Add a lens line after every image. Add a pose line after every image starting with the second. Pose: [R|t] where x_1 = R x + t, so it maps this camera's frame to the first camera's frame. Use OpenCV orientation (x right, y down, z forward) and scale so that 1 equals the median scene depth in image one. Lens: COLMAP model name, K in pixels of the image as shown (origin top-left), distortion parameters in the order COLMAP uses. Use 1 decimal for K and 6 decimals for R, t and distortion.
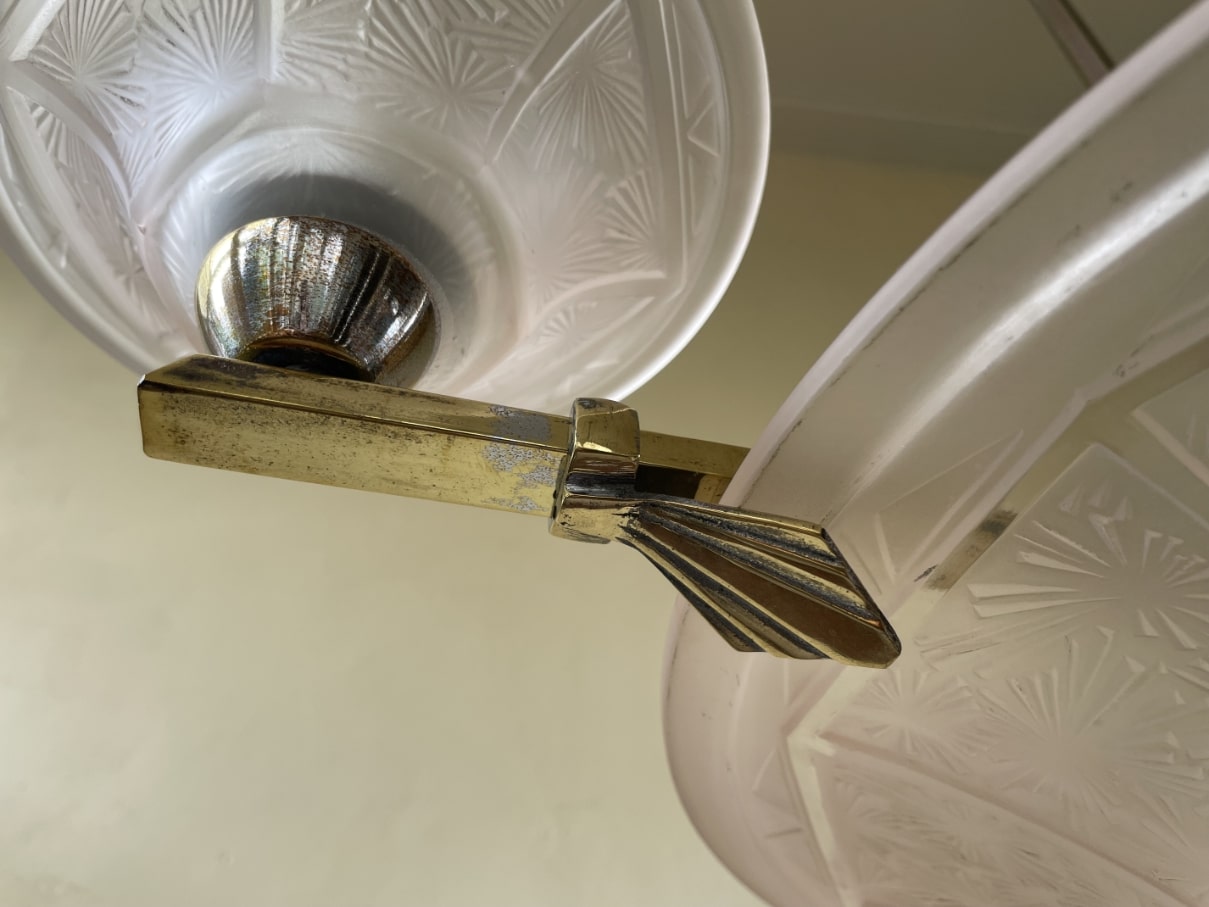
lens RADIAL K [[919.7, 0, 604.5], [0, 919.7, 453.5], [0, 0, 1]] dist [0.118313, -0.156484]
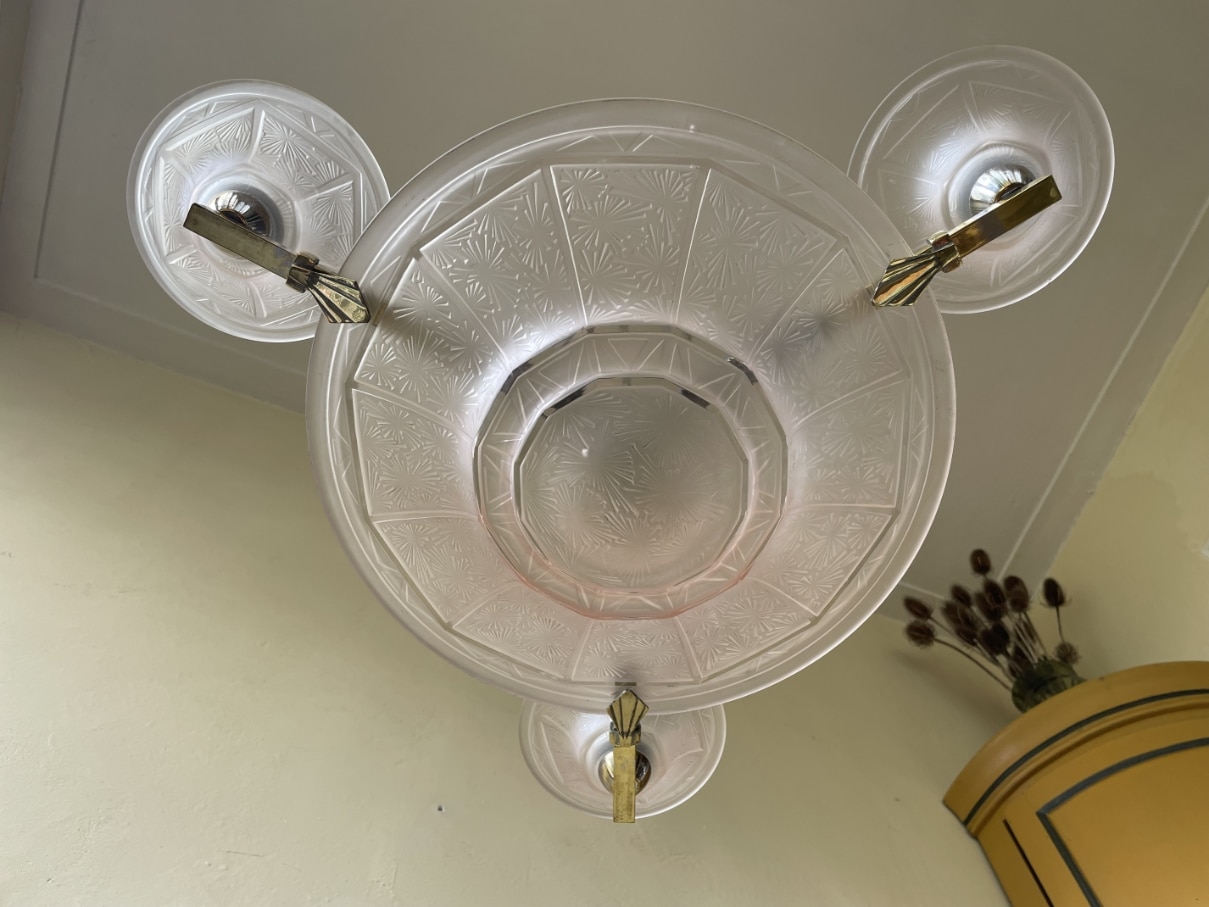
lens RADIAL K [[927.8, 0, 614.6], [0, 927.8, 459.9], [0, 0, 1]] dist [0.098901, -0.134354]
pose [[0.965672, 0.223684, 0.132069, 0.823227], [-0.147414, 0.890521, -0.430398, 2.021313], [-0.213883, 0.396154, 0.892925, -2.189309]]
